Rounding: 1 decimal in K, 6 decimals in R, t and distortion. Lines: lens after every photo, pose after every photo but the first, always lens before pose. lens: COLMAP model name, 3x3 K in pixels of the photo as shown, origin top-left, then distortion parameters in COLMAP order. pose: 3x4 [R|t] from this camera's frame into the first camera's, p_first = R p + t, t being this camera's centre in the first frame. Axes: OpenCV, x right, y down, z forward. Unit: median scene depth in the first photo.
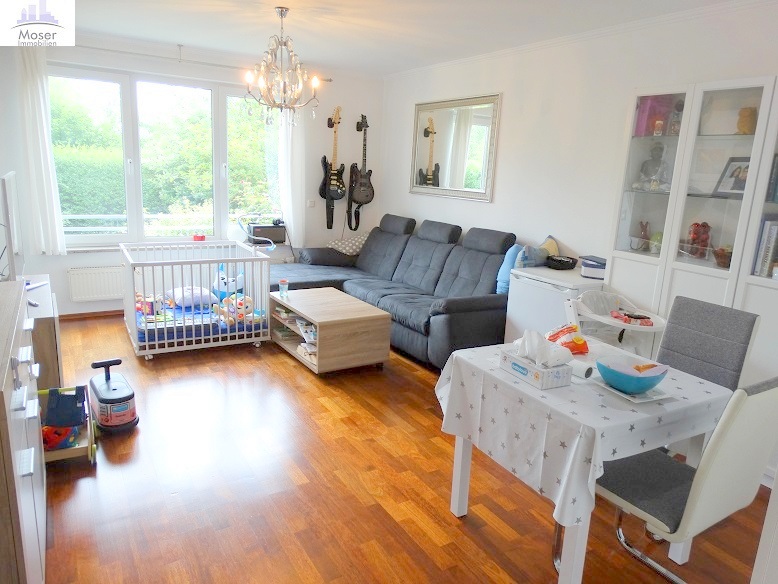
lens RADIAL K [[538.5, 0, 389.0], [0, 538.5, 292.0], [0, 0, 1]] dist [-0.001998, -0.005930]
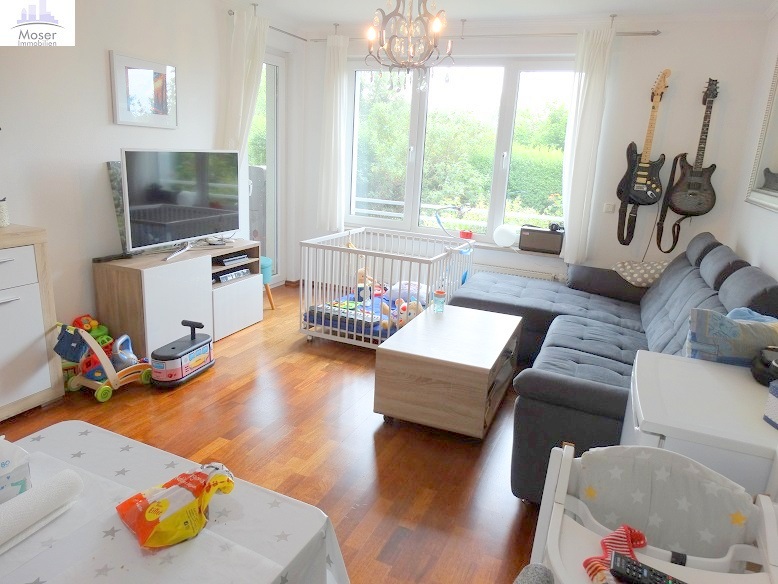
lens RADIAL K [[538.5, 0, 389.0], [0, 538.5, 292.0], [0, 0, 1]] dist [-0.001998, -0.005930]
pose [[0.593560, 0.197006, -0.780304, 0.279657], [-0.207411, 0.974269, 0.088204, -0.055406], [0.777603, 0.109489, 0.619149, 0.327491]]
